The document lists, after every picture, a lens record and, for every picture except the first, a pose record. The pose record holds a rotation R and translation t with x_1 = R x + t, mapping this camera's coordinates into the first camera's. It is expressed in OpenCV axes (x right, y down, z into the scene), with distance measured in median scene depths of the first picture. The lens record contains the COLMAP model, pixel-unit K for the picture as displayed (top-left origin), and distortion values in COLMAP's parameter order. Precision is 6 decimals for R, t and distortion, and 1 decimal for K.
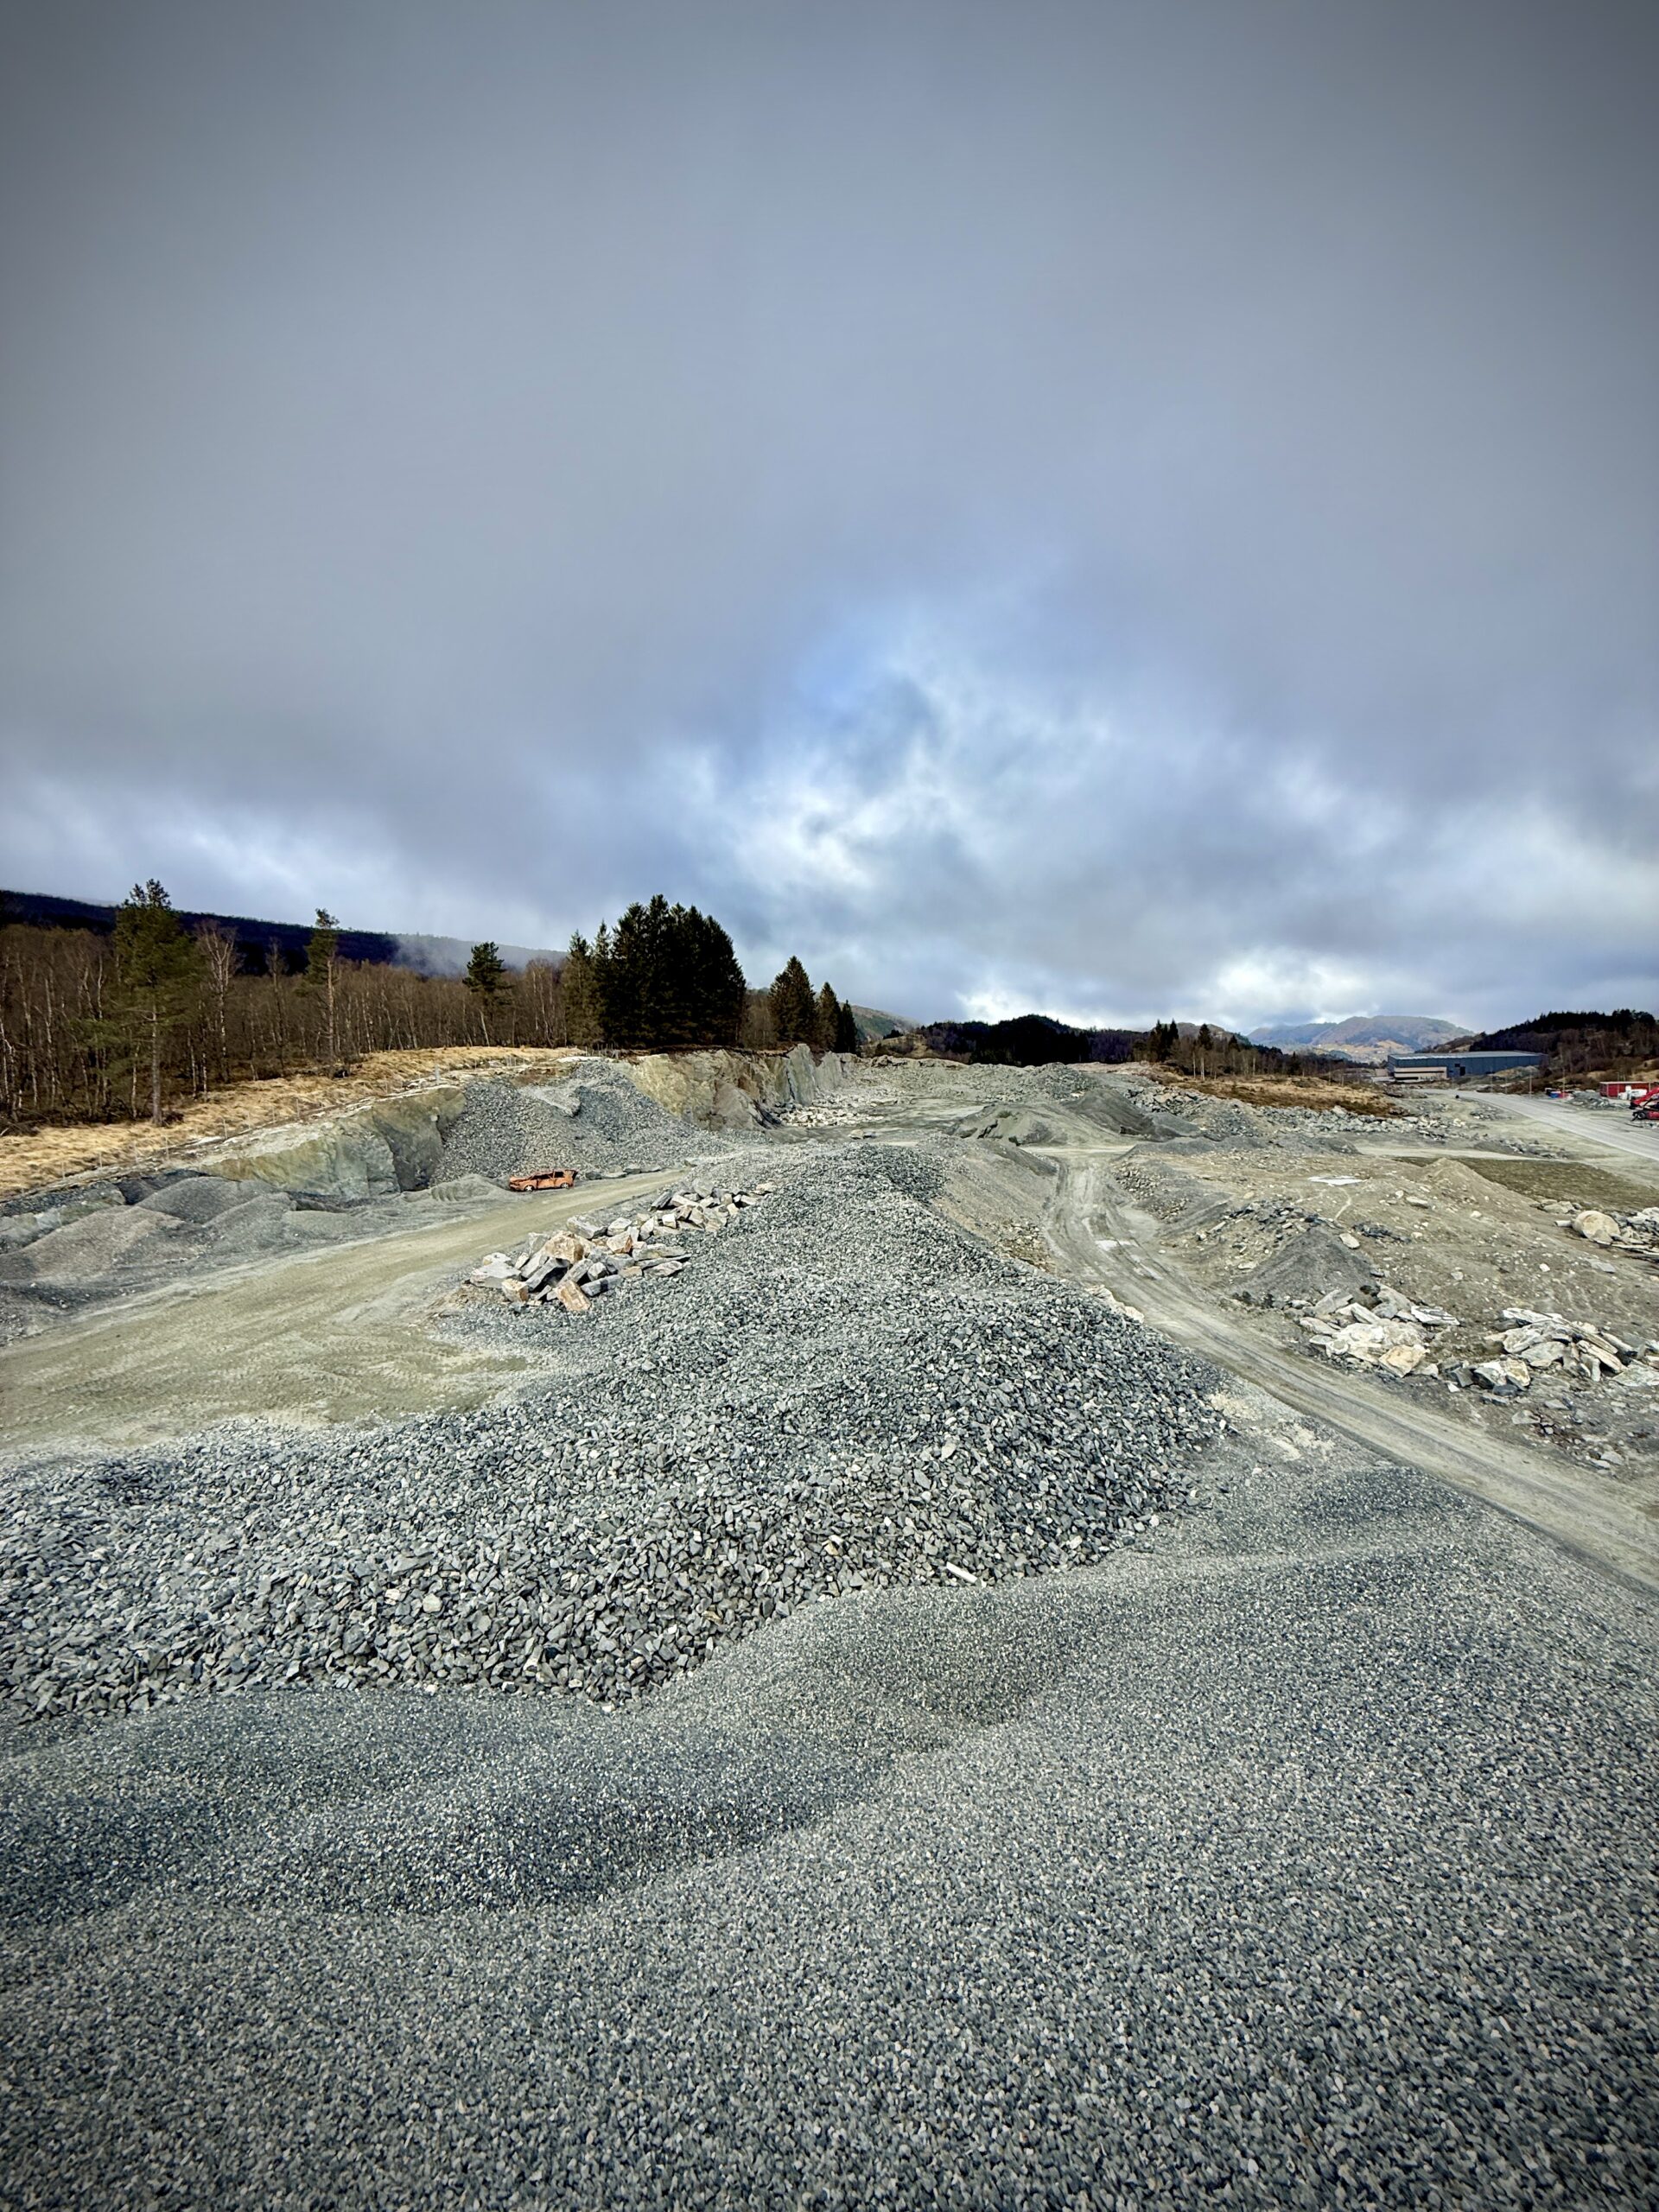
lens RADIAL K [[874.3, 0, 832.6], [0, 874.3, 1096.5], [0, 0, 1]] dist [-0.001980, 0.000260]
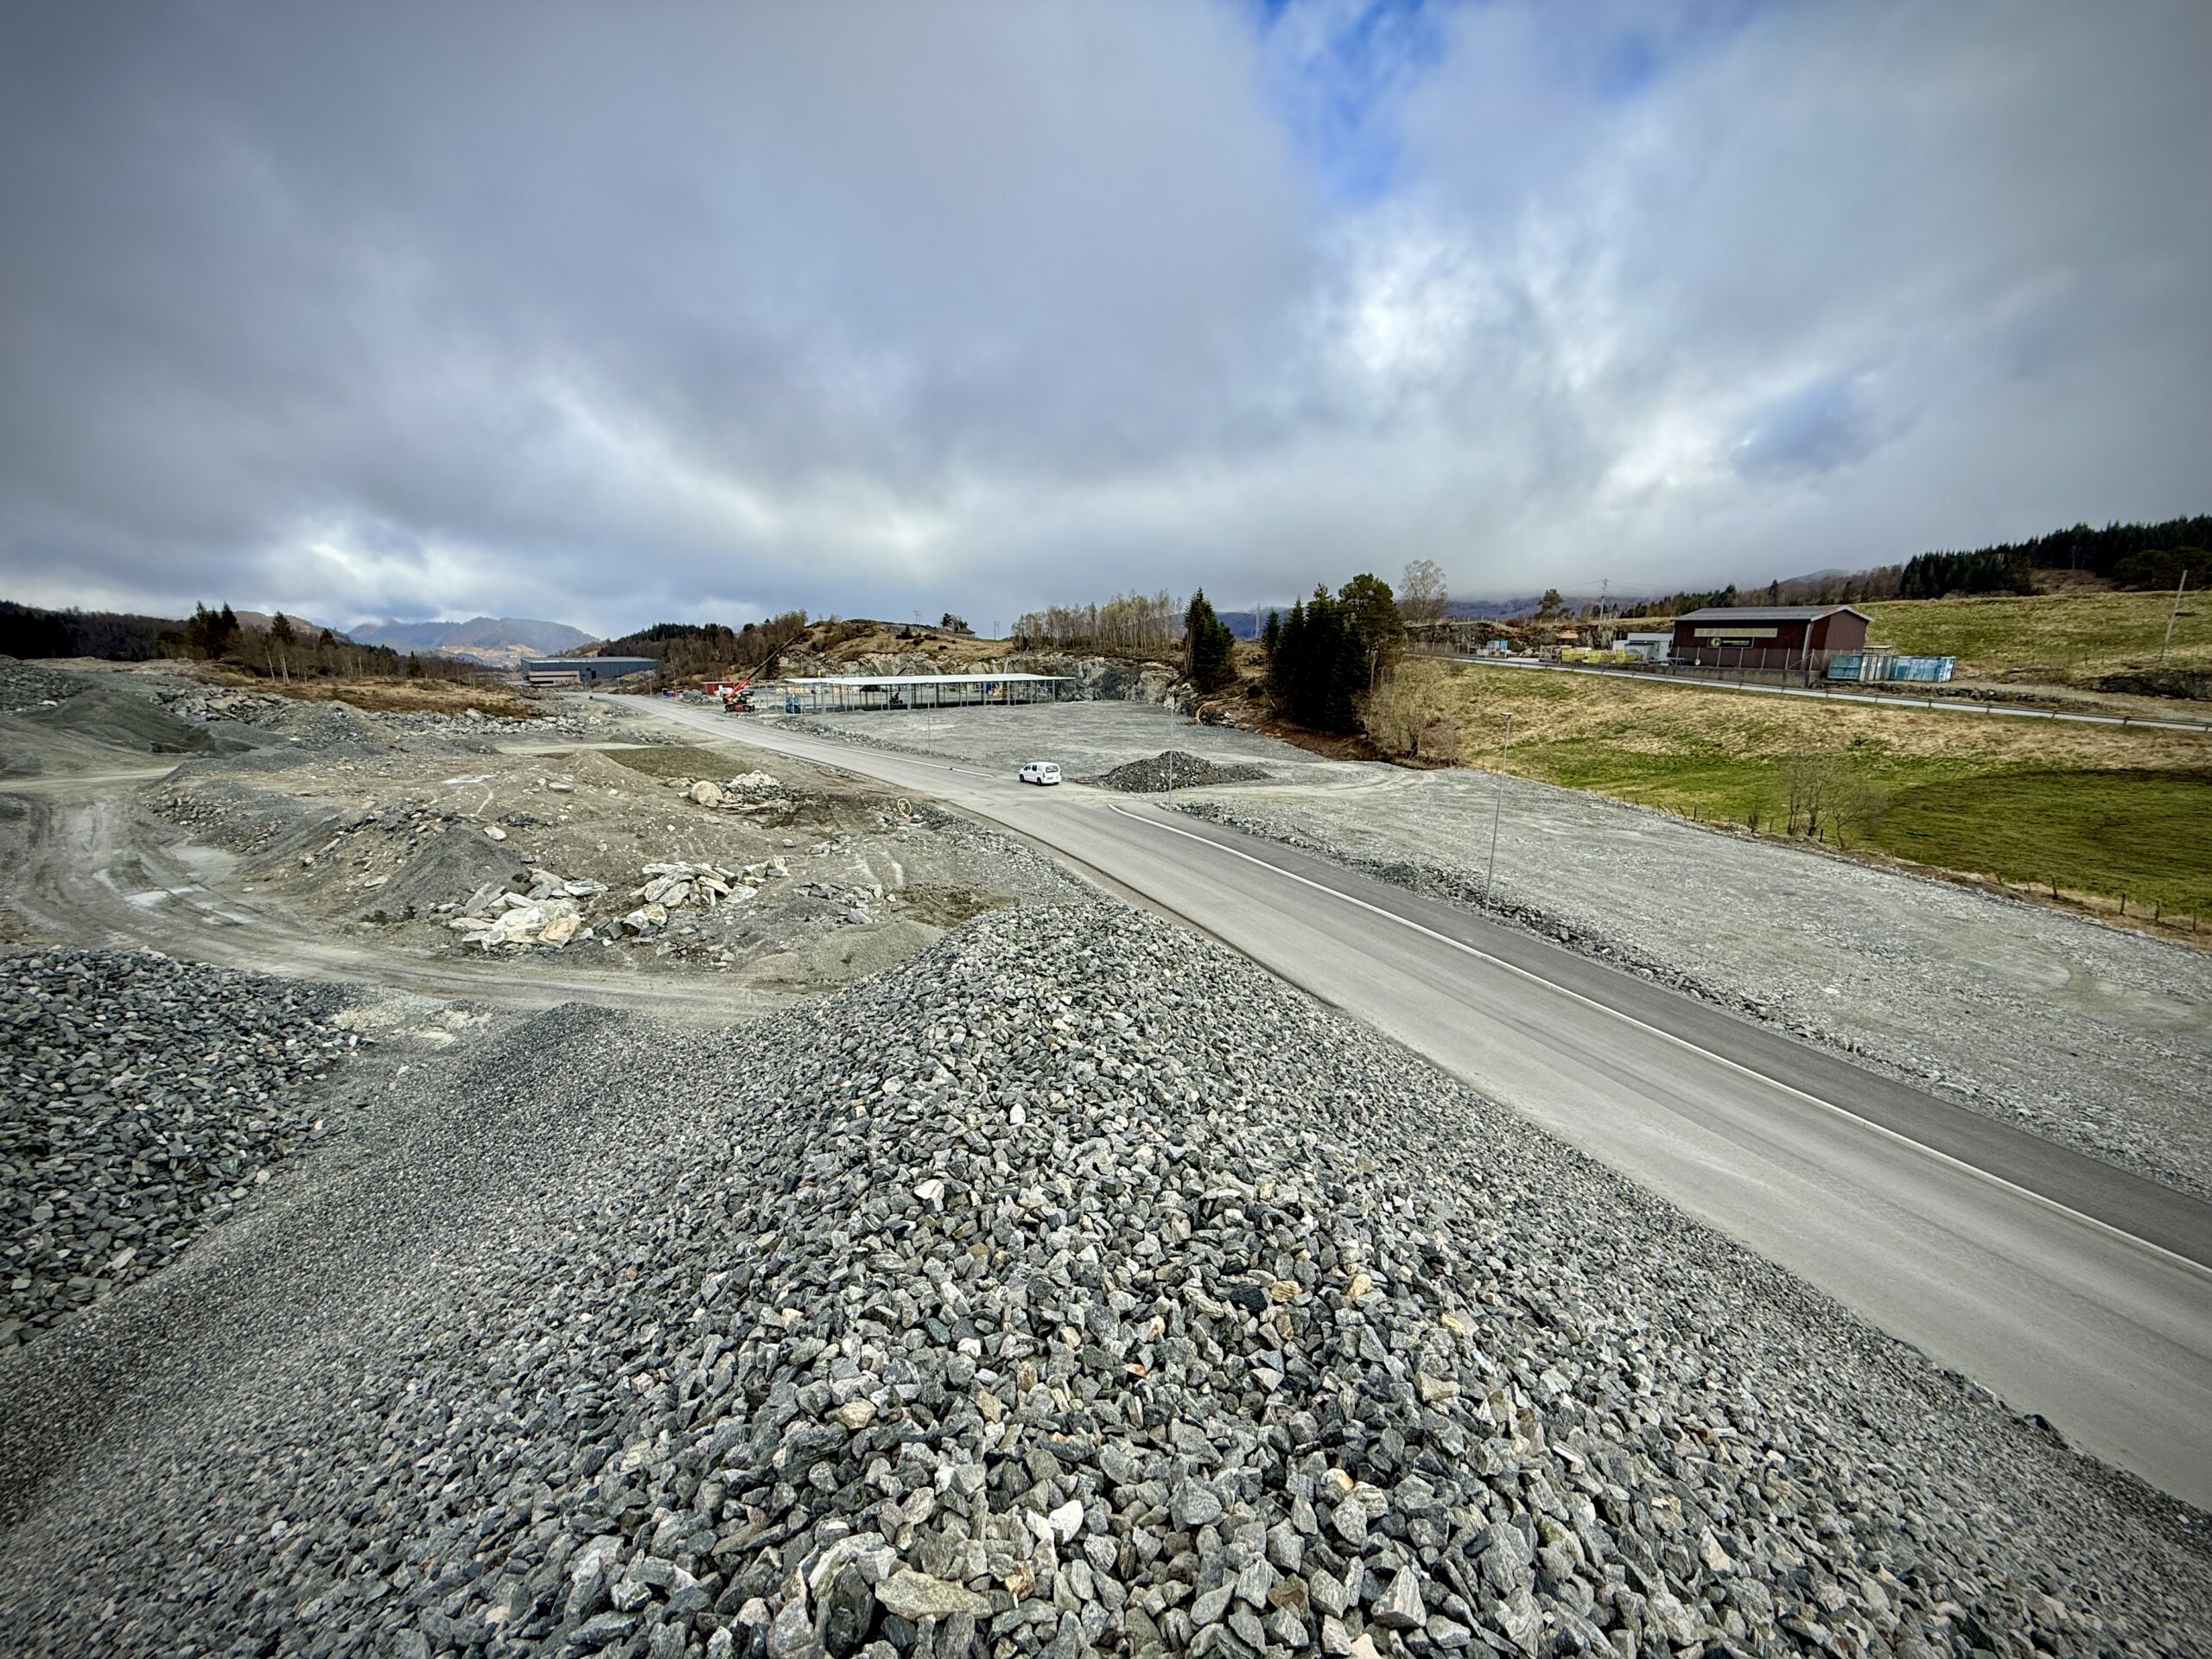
lens RADIAL K [[875.7, 0, 1095.6], [0, 875.7, 828.9], [0, 0, 1]] dist [-0.000504, 0.000213]
pose [[0.419465, -0.153460, 0.894706, 0.012837], [0.024065, 0.987141, 0.158032, 0.035277], [-0.907452, -0.044758, 0.417764, 0.001171]]
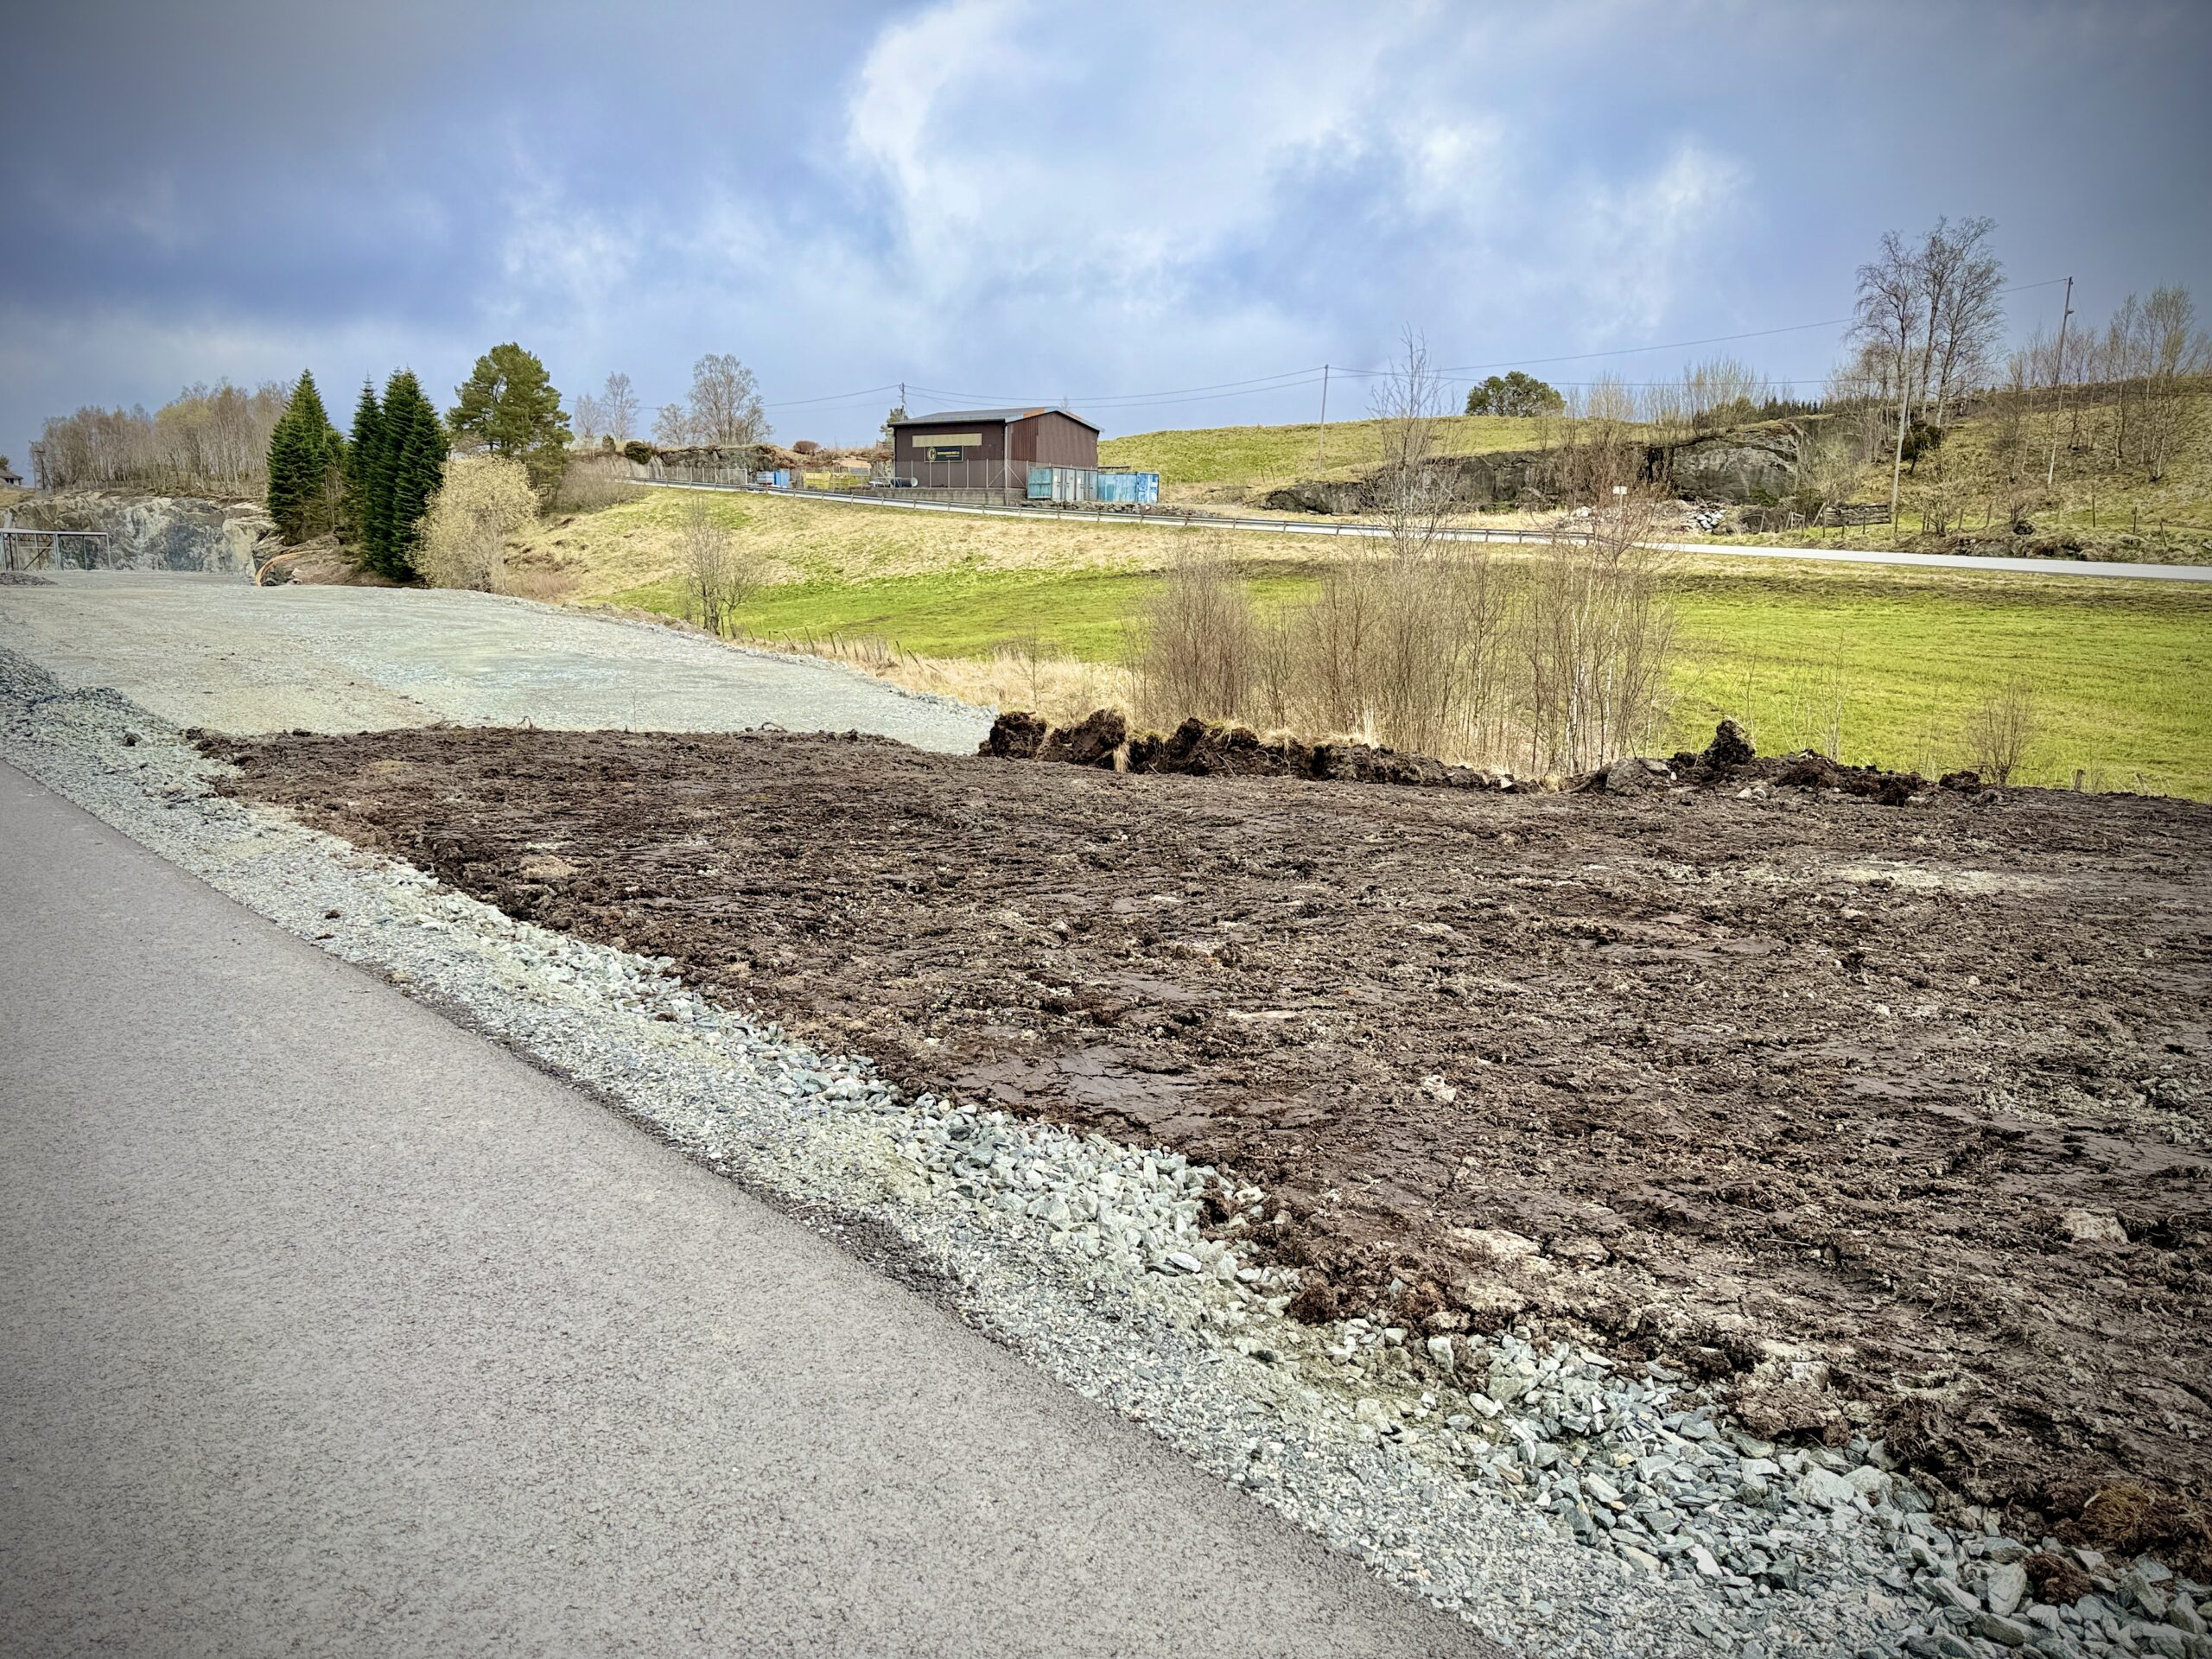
lens RADIAL K [[1523.1, 0, 1089.4], [0, 1523.1, 837.1], [0, 0, 1]] dist [0.081353, -0.096307]
pose [[0.036562, -0.142526, 0.989116, -0.206575], [0.020908, 0.989670, 0.141833, 0.364624], [-0.999113, 0.015495, 0.039164, -1.261310]]
